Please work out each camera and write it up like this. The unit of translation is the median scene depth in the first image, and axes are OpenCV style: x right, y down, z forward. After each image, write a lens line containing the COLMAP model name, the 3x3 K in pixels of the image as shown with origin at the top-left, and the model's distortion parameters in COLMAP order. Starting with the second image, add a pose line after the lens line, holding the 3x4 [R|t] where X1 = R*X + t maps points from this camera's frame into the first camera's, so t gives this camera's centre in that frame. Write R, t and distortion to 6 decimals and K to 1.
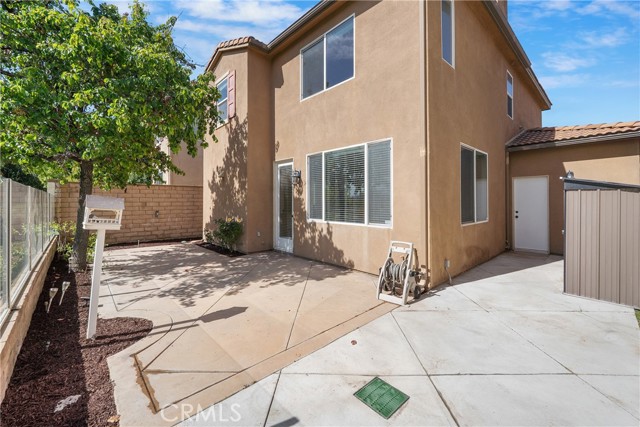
lens RADIAL K [[262.2, 0, 323.2], [0, 262.2, 200.0], [0, 0, 1]] dist [-0.003093, -0.000407]
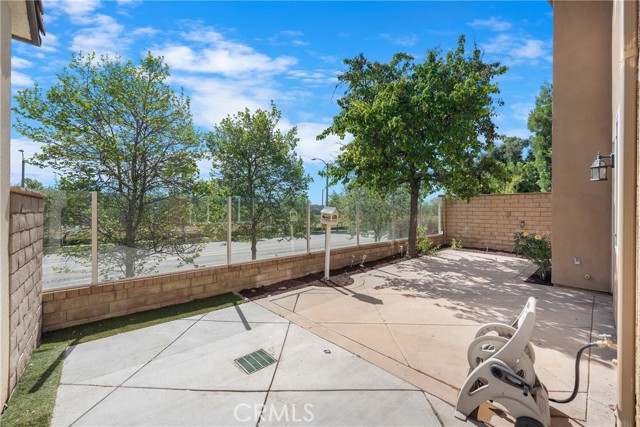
lens RADIAL K [[262.2, 0, 320.1], [0, 262.2, 210.1], [0, 0, 1]] dist [-0.003093, -0.000407]
pose [[0.002013, 0.005495, -0.999983, 0.674765], [-0.006152, 0.999966, 0.005483, 0.001626], [0.999979, 0.006141, 0.002047, 0.591193]]
